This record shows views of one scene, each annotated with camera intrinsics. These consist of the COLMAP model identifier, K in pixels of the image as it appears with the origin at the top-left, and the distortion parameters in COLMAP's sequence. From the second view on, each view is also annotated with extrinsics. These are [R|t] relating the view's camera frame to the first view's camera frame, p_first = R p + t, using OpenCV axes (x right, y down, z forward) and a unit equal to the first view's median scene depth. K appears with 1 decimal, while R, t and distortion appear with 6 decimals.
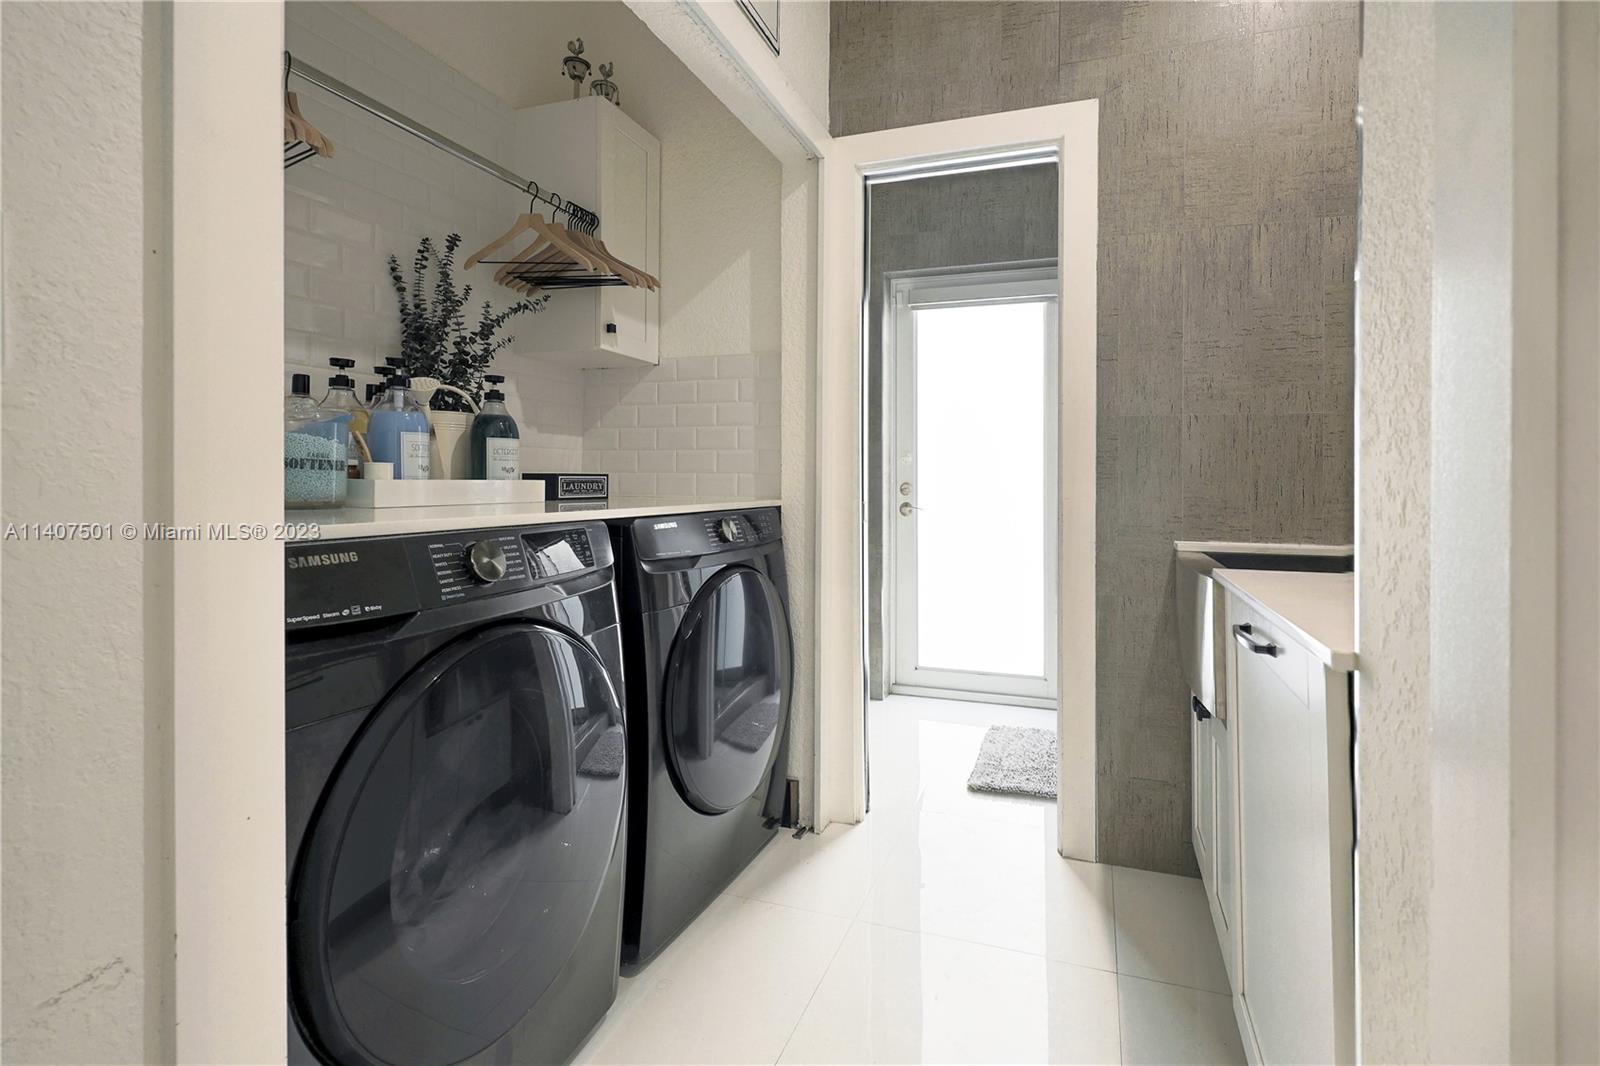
lens RADIAL K [[715.7, 0, 803.9], [0, 715.7, 472.6], [0, 0, 1]] dist [0.000928, 0.000336]
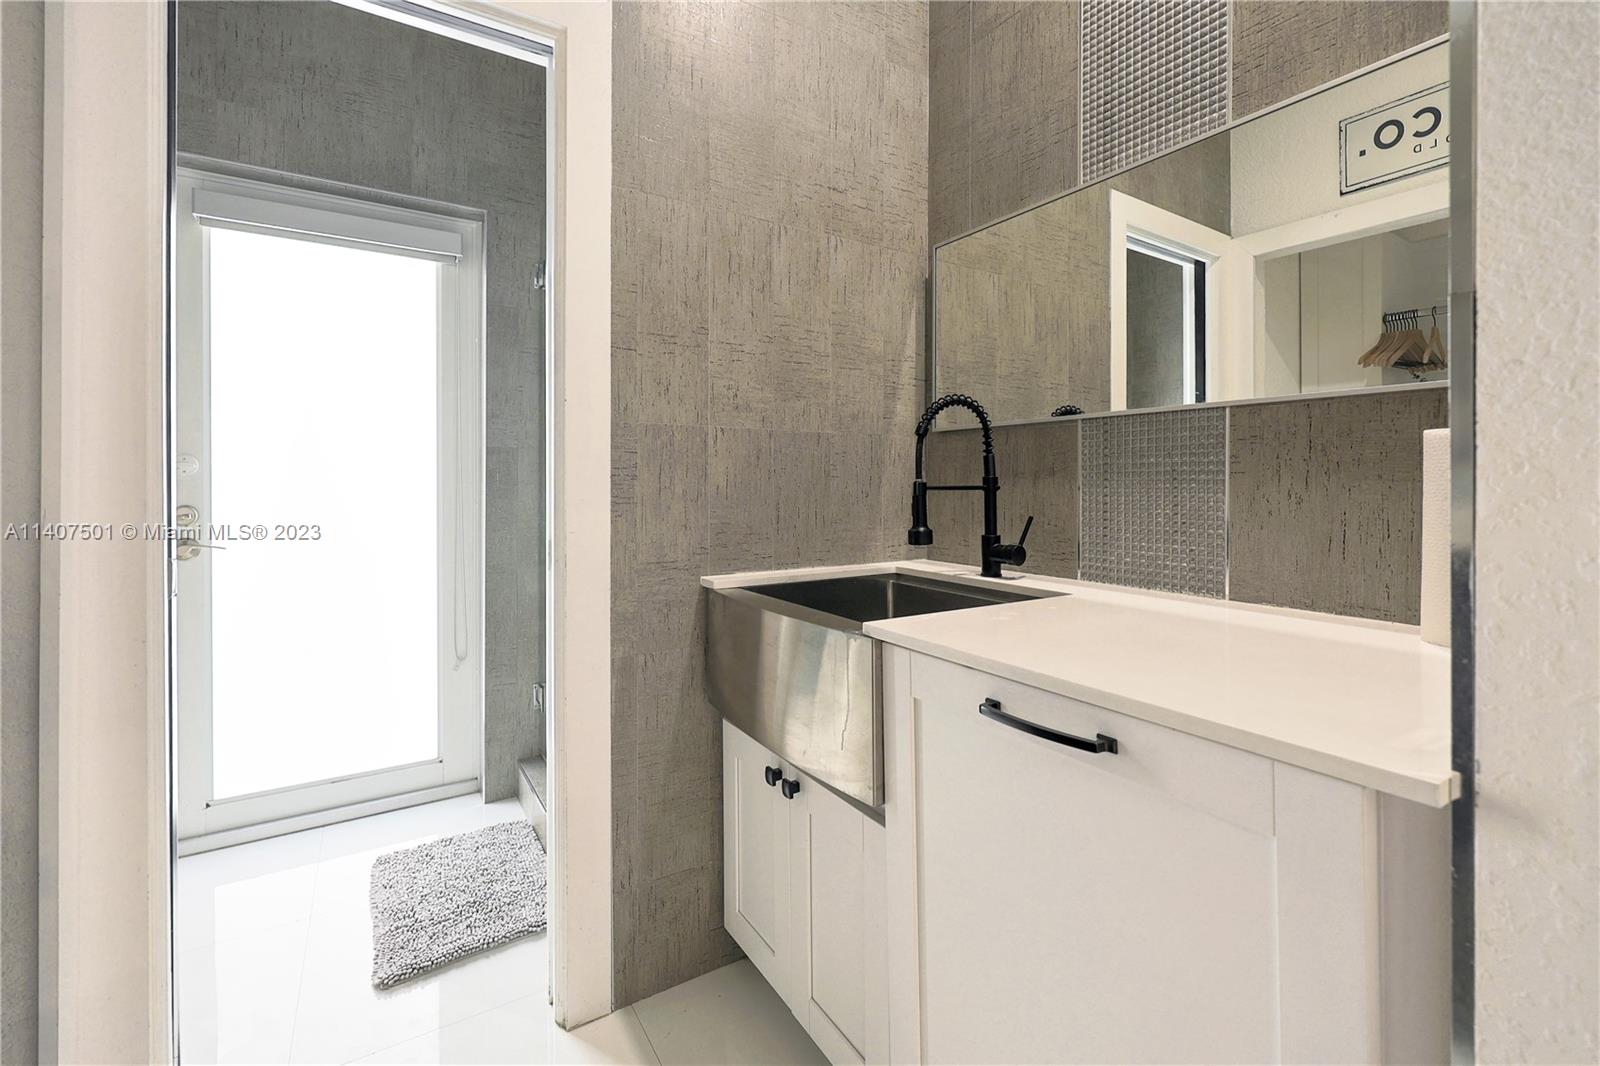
lens RADIAL K [[715.7, 0, 803.9], [0, 715.7, 472.6], [0, 0, 1]] dist [0.000928, 0.000336]
pose [[0.576577, -0.002691, 0.817038, -0.095309], [0.001176, 0.999996, 0.002464, -0.027776], [-0.817042, -0.000460, 0.576578, 0.419043]]
